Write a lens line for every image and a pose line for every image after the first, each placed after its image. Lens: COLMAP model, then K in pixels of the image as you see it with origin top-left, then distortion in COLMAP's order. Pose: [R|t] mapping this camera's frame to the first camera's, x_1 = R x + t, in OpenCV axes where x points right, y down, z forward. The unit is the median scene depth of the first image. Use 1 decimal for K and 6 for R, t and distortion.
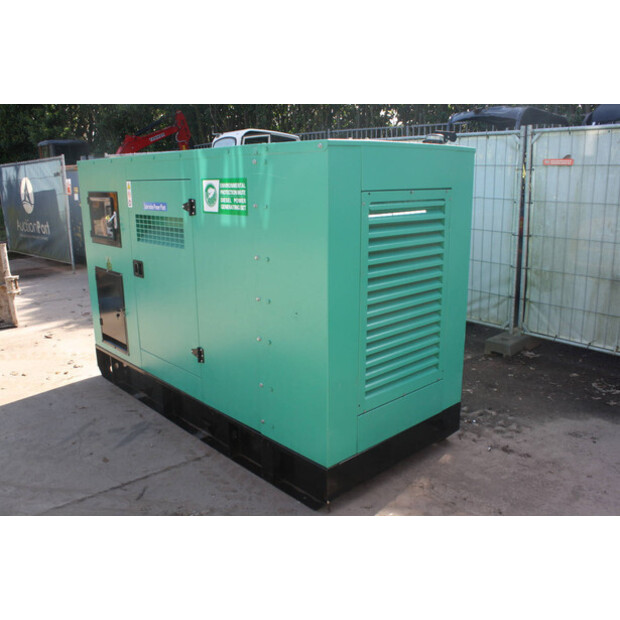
lens RADIAL K [[547.9, 0, 310.0], [0, 547.9, 310.0], [0, 0, 1]] dist [-0.096582, 0.011816]
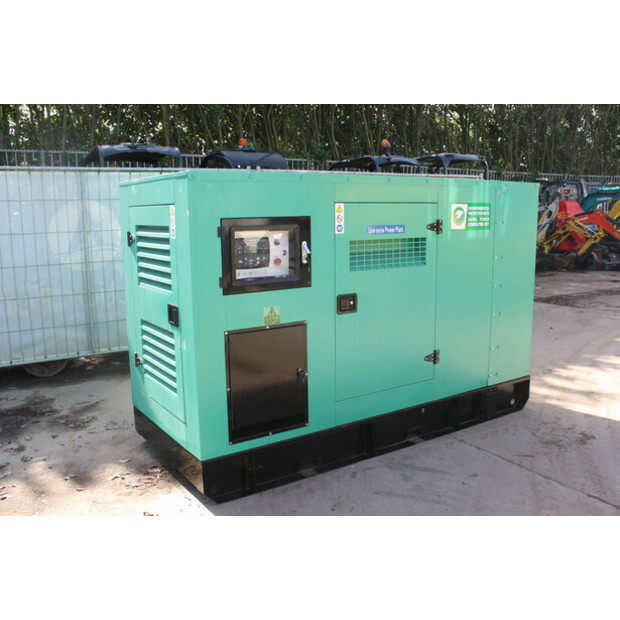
lens RADIAL K [[591.0, 0, 310.0], [0, 591.0, 310.0], [0, 0, 1]] dist [-0.094358, -0.006338]
pose [[0.154492, -0.152840, 0.976100, -1.505720], [0.243613, 0.963351, 0.112286, -0.225026], [-0.957489, 0.220444, 0.186064, 1.065268]]
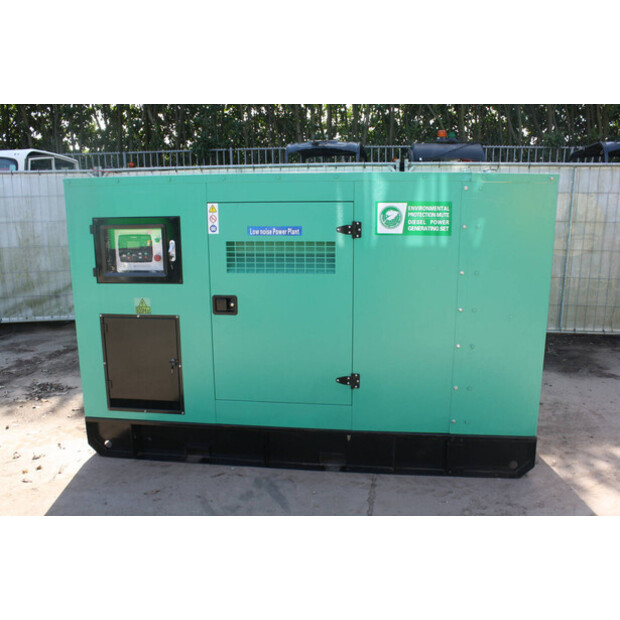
lens RADIAL K [[547.9, 0, 310.0], [0, 547.9, 310.0], [0, 0, 1]] dist [-0.096582, 0.011816]
pose [[0.762799, -0.120940, 0.635226, -0.920065], [0.149934, 0.988662, 0.008185, -0.066458], [-0.629014, 0.088998, 0.772283, 0.301436]]
